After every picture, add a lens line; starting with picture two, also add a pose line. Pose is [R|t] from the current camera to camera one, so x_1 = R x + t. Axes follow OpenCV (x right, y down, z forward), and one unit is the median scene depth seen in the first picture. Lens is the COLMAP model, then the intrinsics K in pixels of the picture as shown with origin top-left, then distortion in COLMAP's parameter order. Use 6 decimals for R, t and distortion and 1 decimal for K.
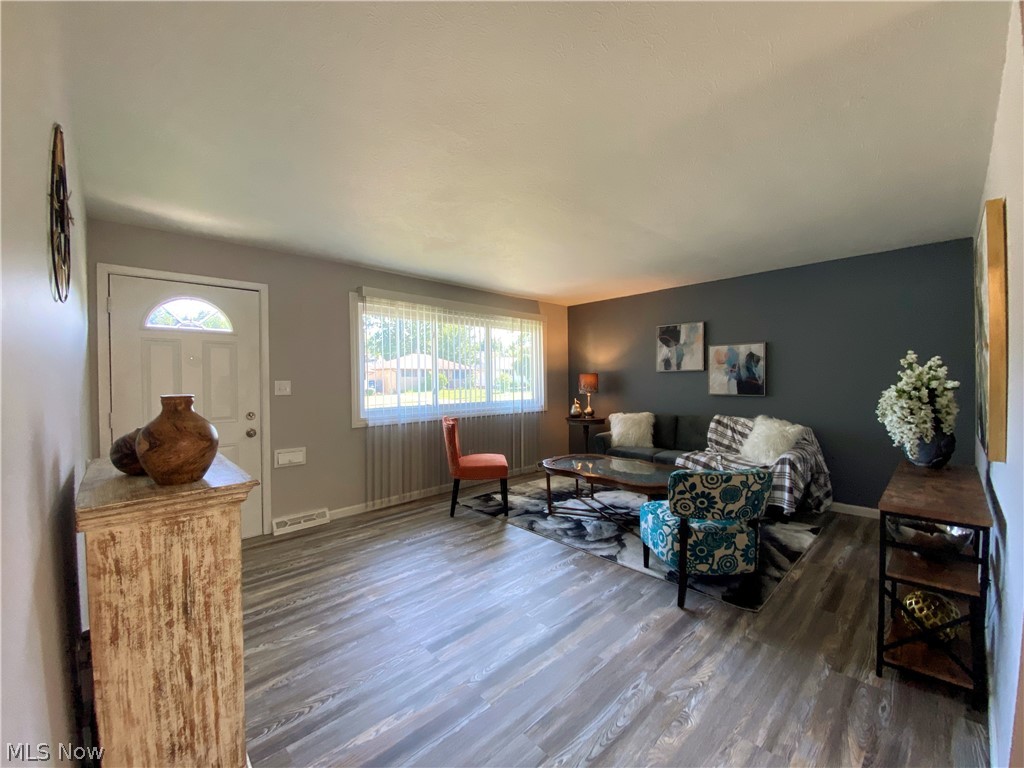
lens RADIAL K [[415.4, 0, 507.8], [0, 415.4, 383.1], [0, 0, 1]] dist [-0.001139, -0.000481]
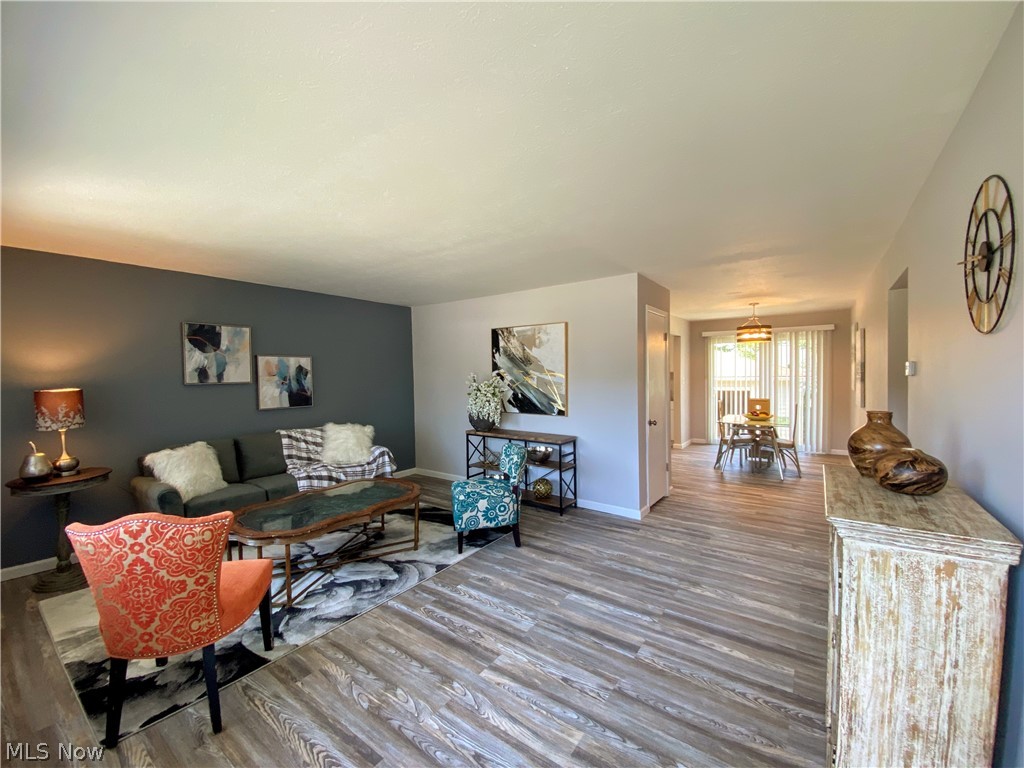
lens RADIAL K [[415.4, 0, 507.8], [0, 415.4, 383.1], [0, 0, 1]] dist [-0.001139, -0.000481]
pose [[-0.193011, -0.011989, 0.981123, -0.542719], [0.023541, 0.999581, 0.016846, -0.035434], [-0.980914, 0.026348, -0.192648, 0.702518]]
